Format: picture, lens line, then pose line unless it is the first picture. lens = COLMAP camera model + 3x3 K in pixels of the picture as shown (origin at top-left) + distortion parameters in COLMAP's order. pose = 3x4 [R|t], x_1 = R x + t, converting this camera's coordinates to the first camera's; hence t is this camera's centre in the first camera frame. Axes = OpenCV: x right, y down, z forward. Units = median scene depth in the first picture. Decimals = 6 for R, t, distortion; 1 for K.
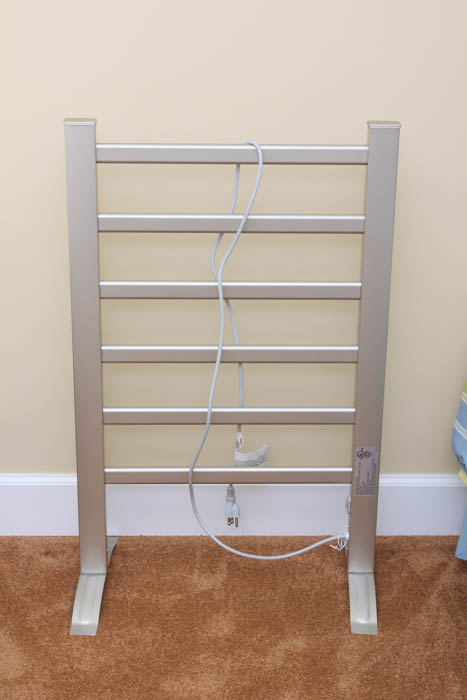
lens RADIAL K [[1464.8, 0, 233.5], [0, 1464.8, 350.0], [0, 0, 1]] dist [-0.013687, -0.010312]
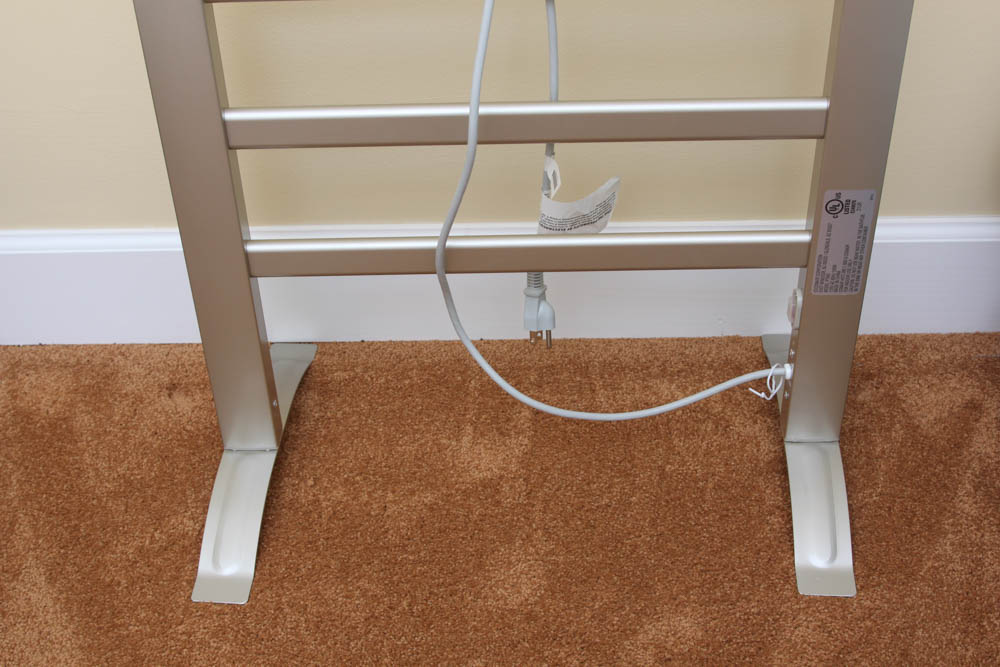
lens RADIAL K [[1433.5, 0, 503.6], [0, 1433.5, 367.3], [0, 0, 1]] dist [-0.057270, -0.051329]
pose [[0.998953, -0.009802, -0.044675, 0.008503], [0.021991, 0.959391, 0.281221, -0.003125], [0.040104, -0.281909, 0.958603, 0.580693]]
